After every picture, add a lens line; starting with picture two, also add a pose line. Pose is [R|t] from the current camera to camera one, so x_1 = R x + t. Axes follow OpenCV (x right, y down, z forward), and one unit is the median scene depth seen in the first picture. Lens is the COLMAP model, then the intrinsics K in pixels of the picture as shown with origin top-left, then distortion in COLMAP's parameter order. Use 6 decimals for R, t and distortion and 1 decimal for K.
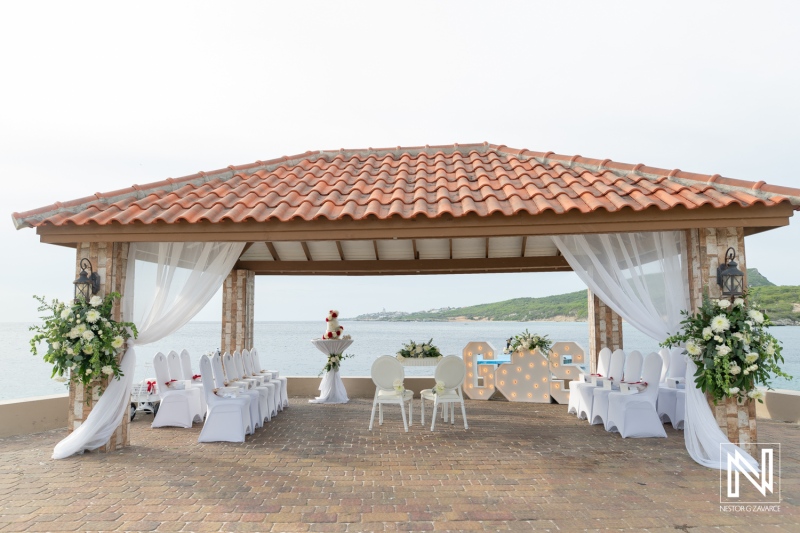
lens RADIAL K [[573.6, 0, 398.6], [0, 573.6, 268.5], [0, 0, 1]] dist [-0.038774, -0.000717]
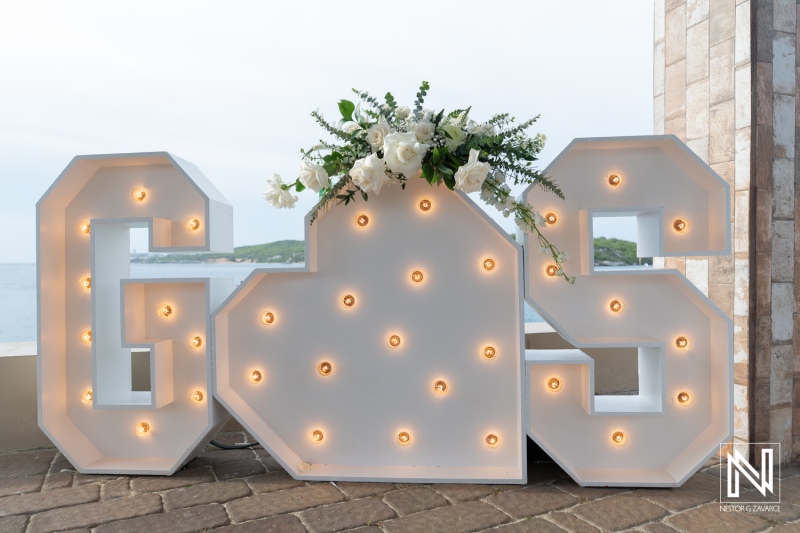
lens RADIAL K [[573.6, 0, 397.6], [0, 573.6, 266.9], [0, 0, 1]] dist [-0.038774, -0.000717]
pose [[0.919286, 0.001115, 0.393590, 0.152176], [-0.038653, 0.995418, 0.087458, 0.148748], [-0.391689, -0.095612, 0.915117, 0.825324]]
